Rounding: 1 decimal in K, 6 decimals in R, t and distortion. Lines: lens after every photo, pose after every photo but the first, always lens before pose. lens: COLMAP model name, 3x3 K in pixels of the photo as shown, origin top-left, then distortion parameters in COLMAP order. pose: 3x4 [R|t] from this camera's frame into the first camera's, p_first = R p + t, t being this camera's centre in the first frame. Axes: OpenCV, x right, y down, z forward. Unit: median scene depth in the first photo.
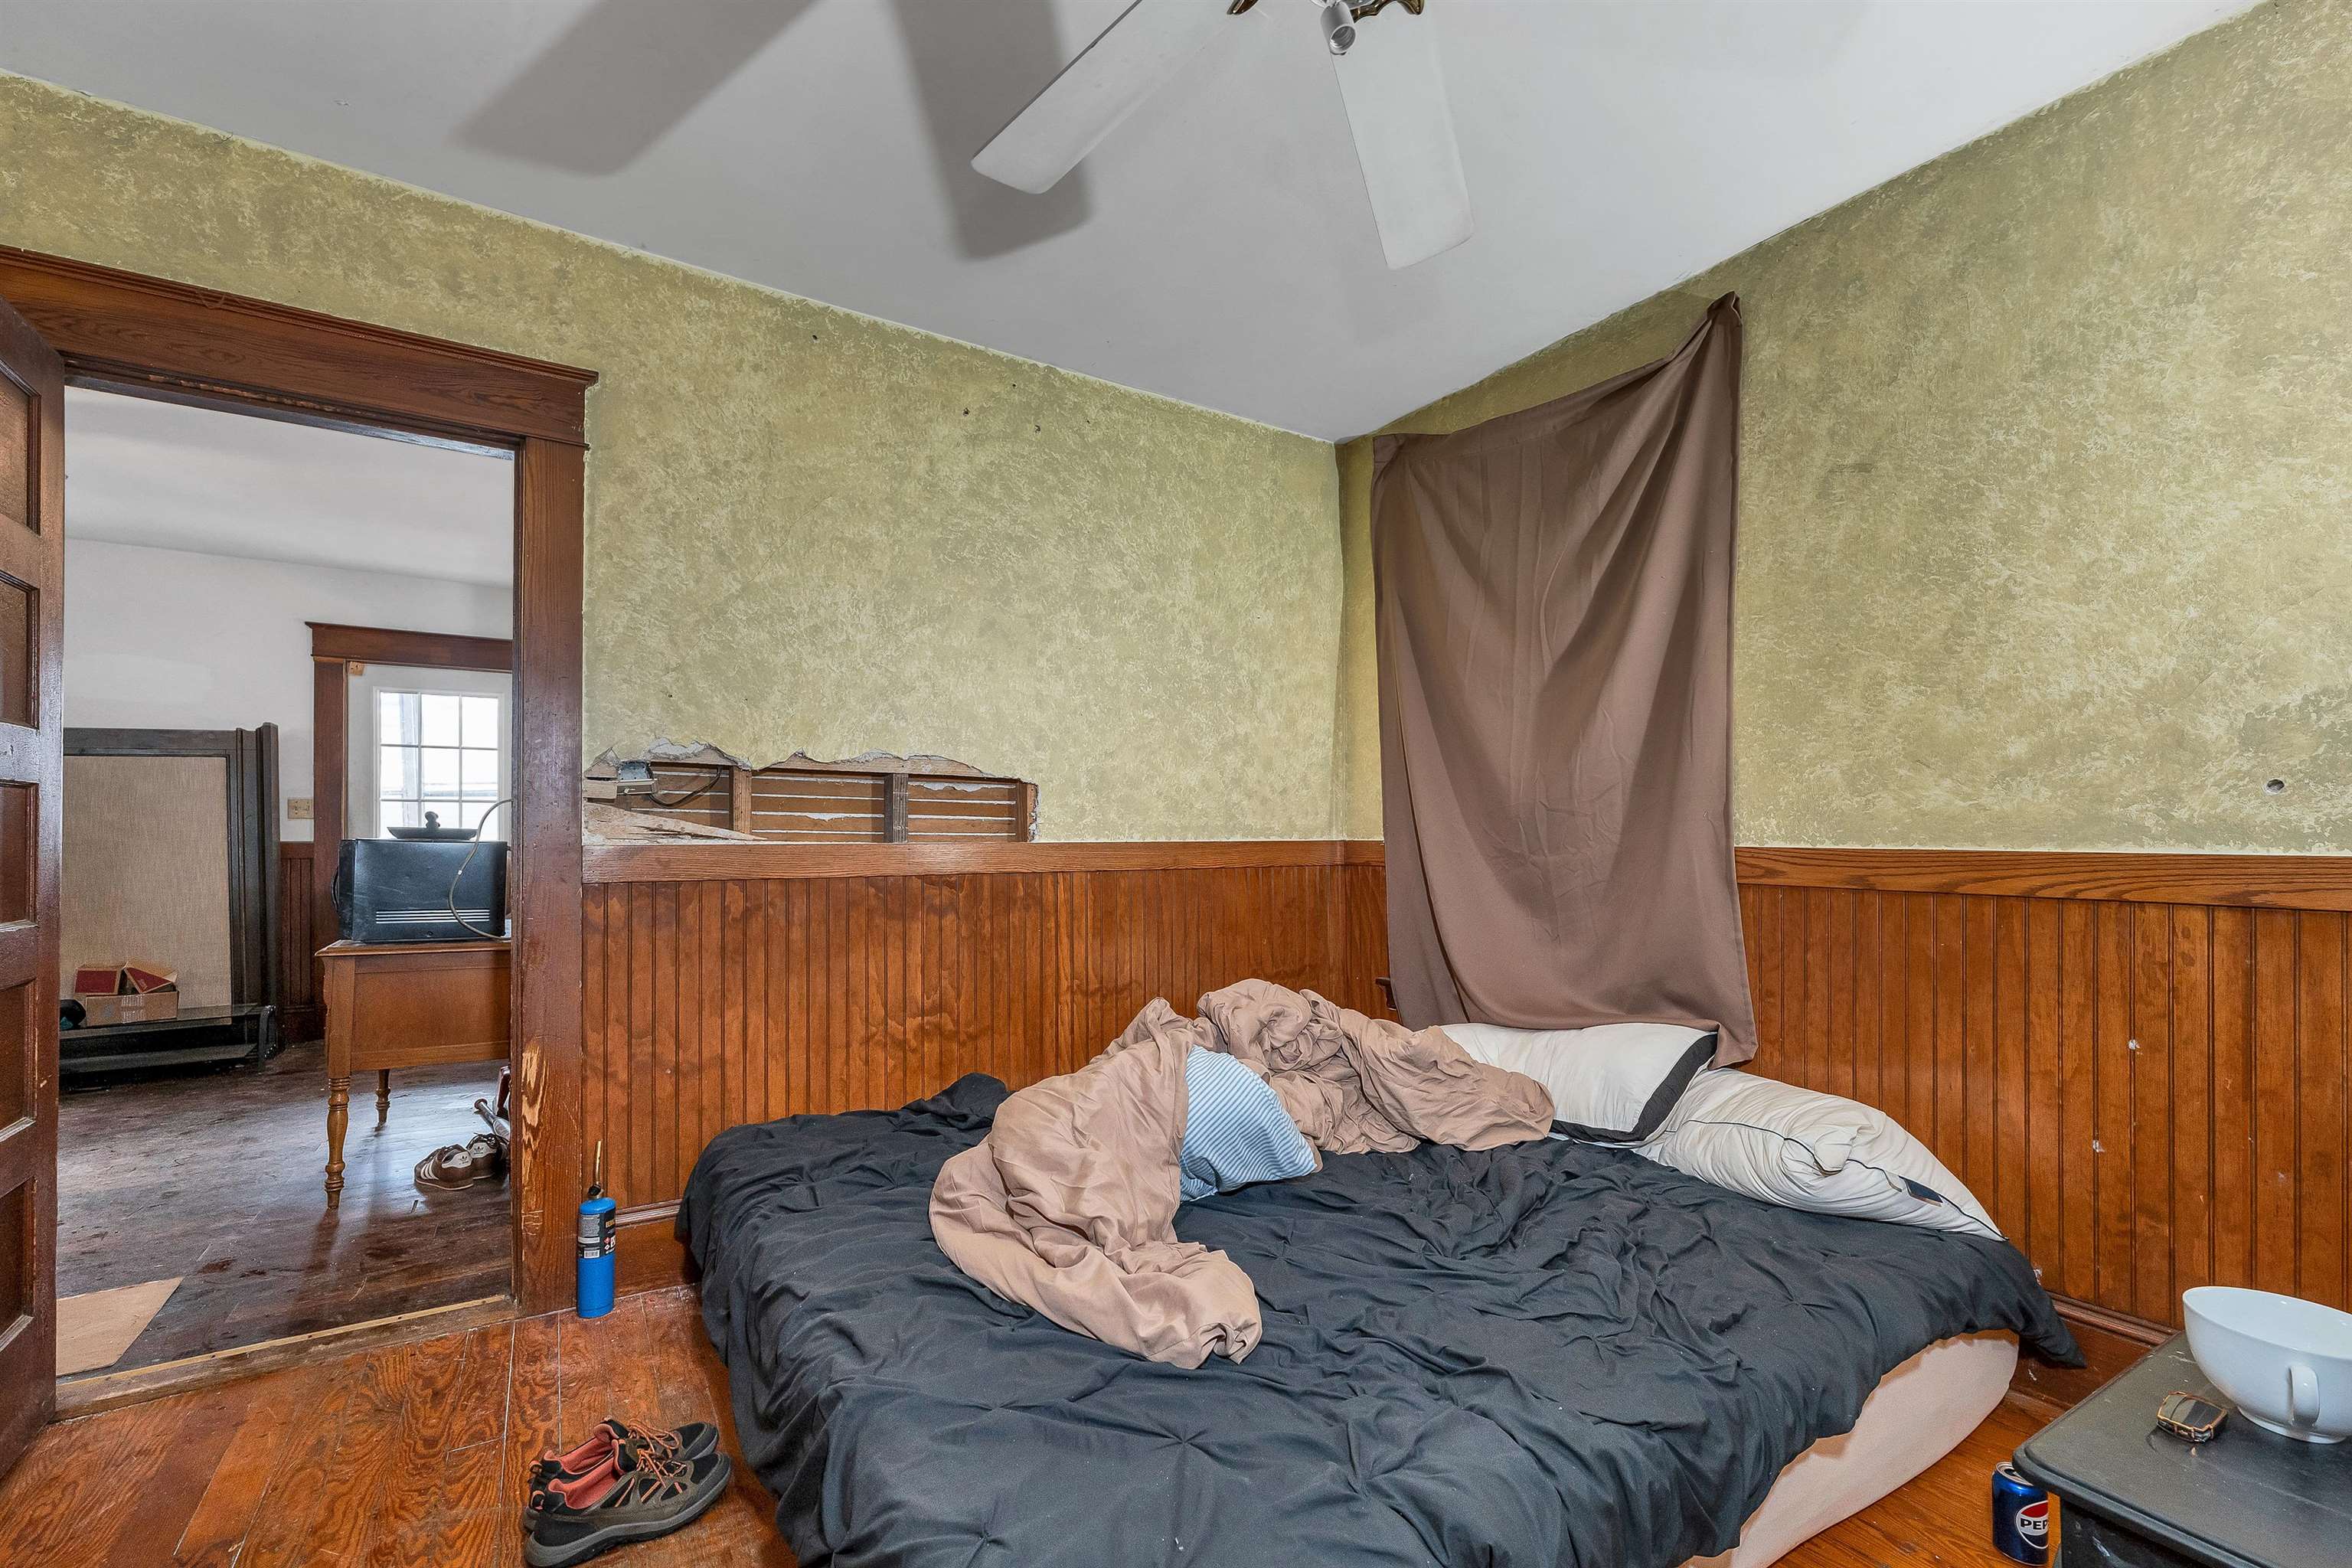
lens RADIAL K [[1008.1, 0, 1177.0], [0, 1008.1, 825.7], [0, 0, 1]] dist [0.002462, 0.000318]
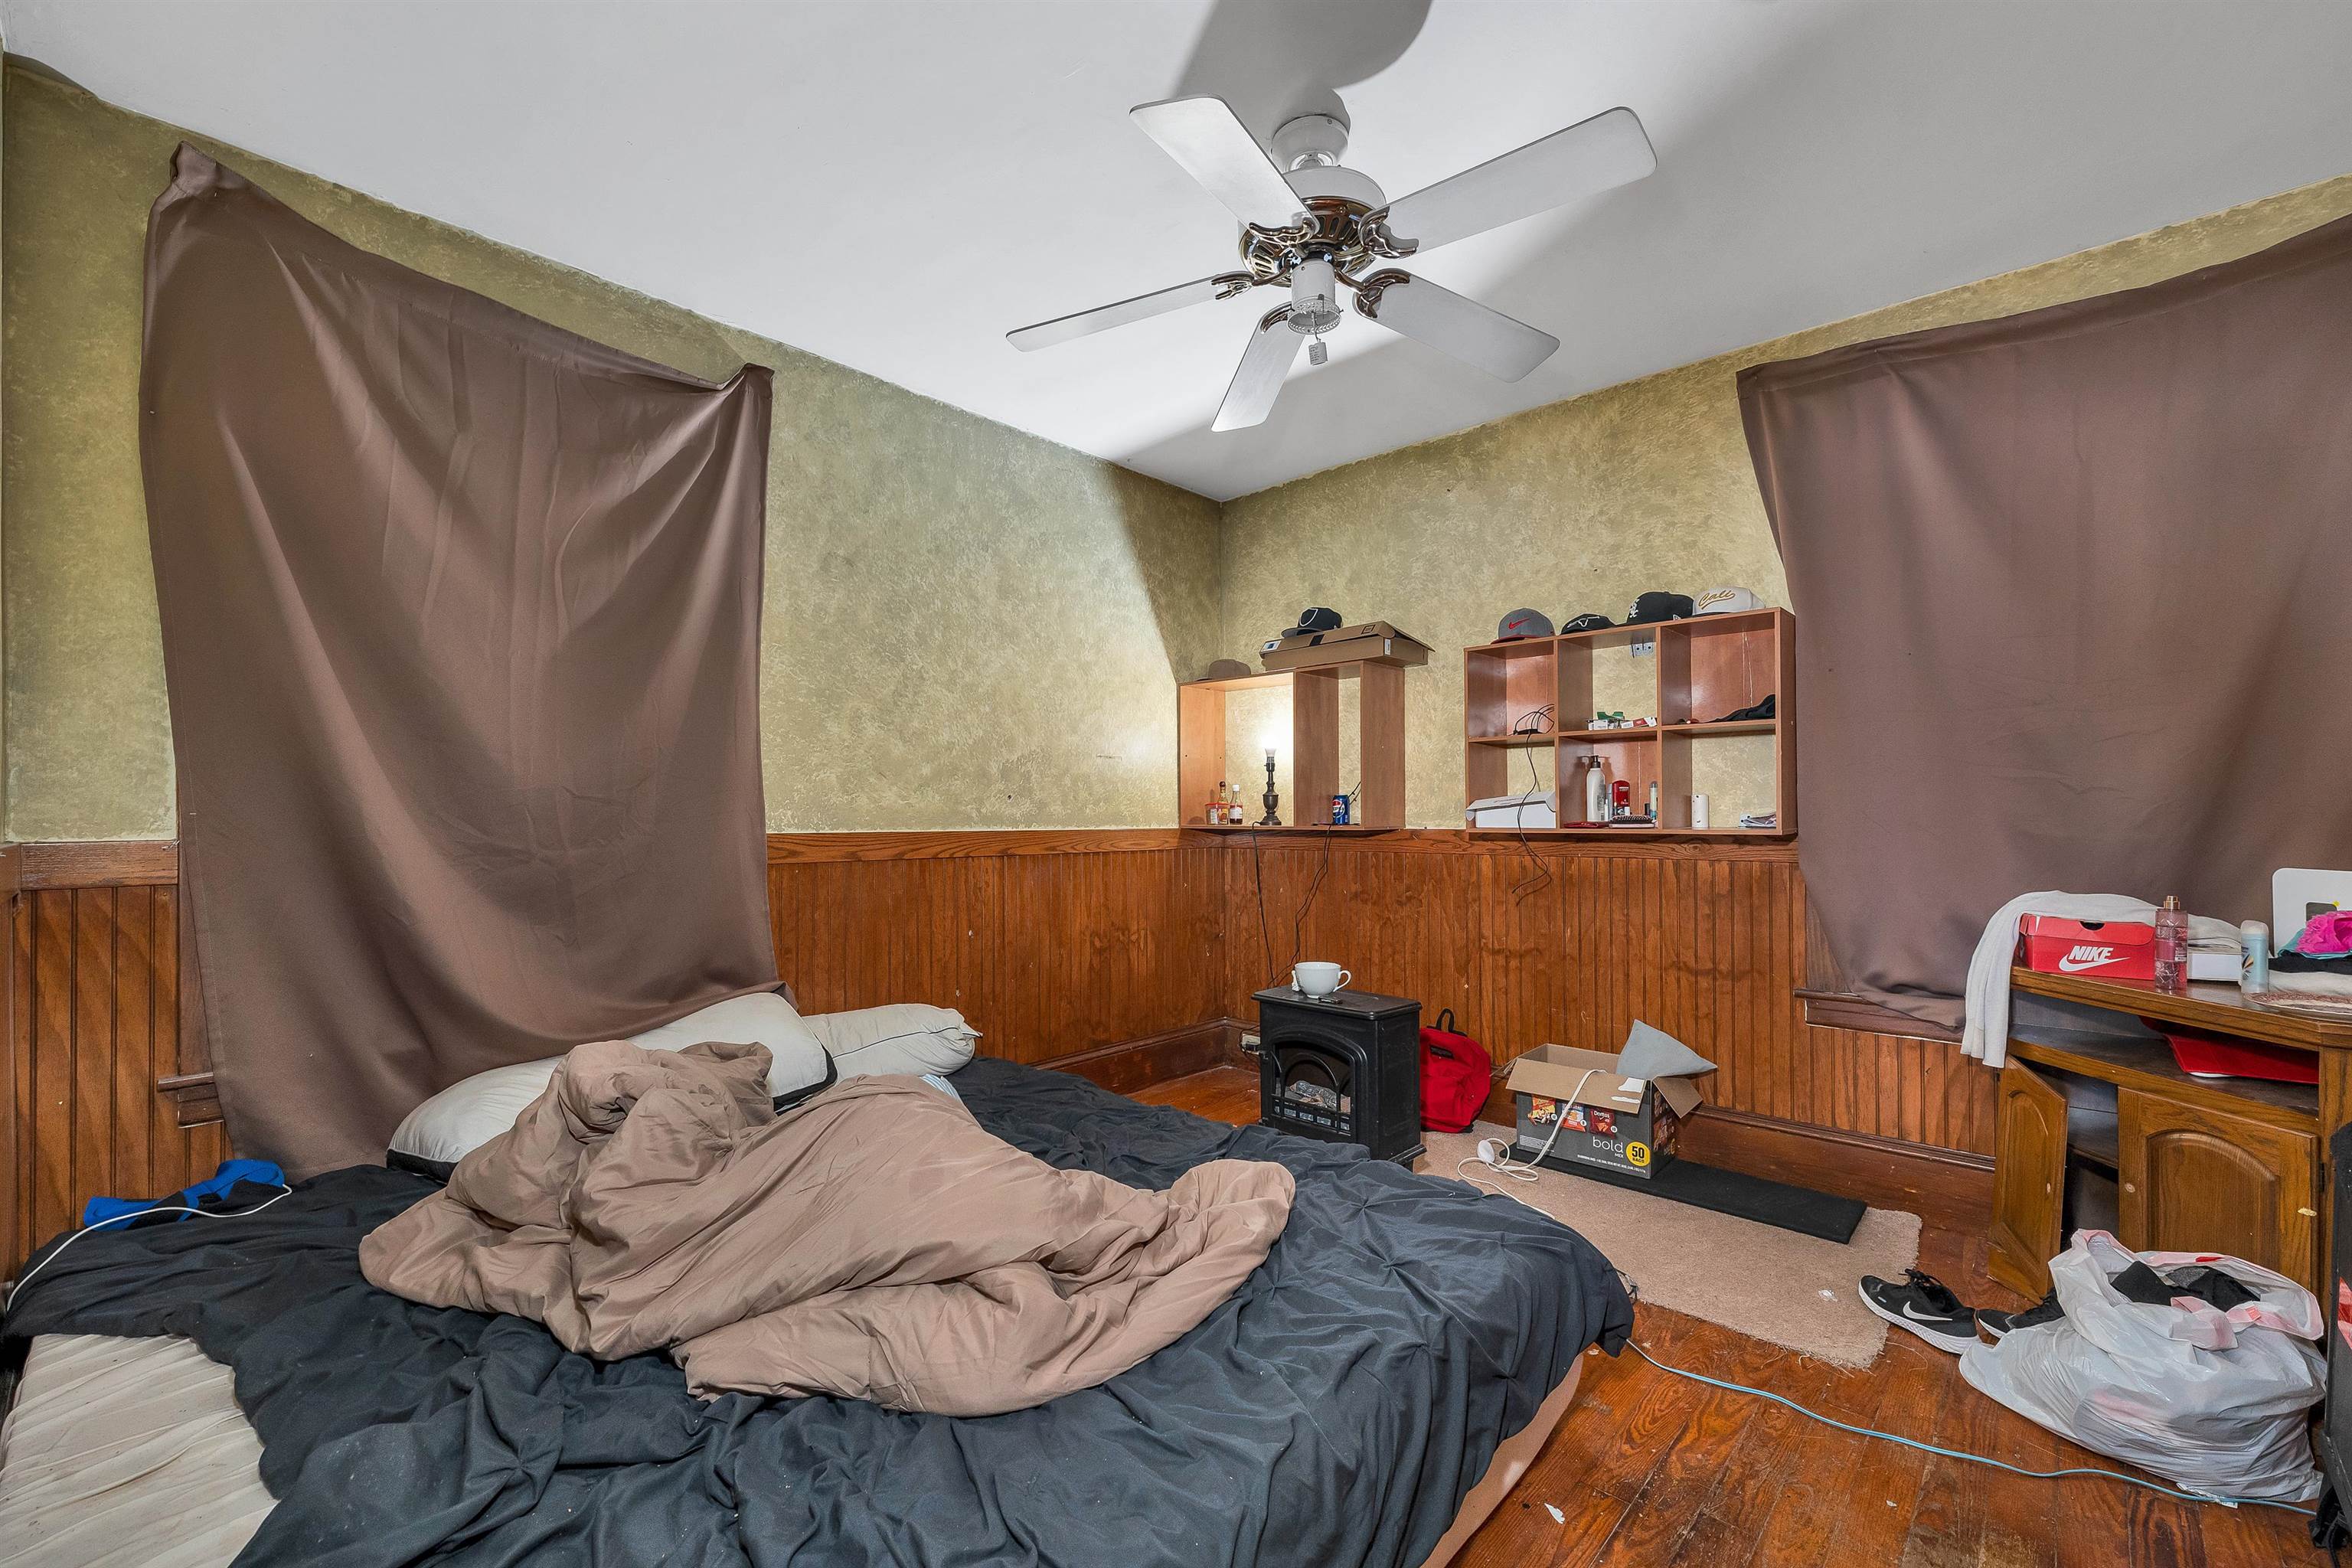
lens RADIAL K [[992.1, 0, 1179.5], [0, 992.1, 809.7], [0, 0, 1]] dist [0.003097, -0.000202]
pose [[-0.266393, 0.006554, 0.963842, -0.797444], [-0.002519, 0.999969, -0.007496, 0.000327], [-0.963861, -0.004425, -0.266368, 0.948406]]
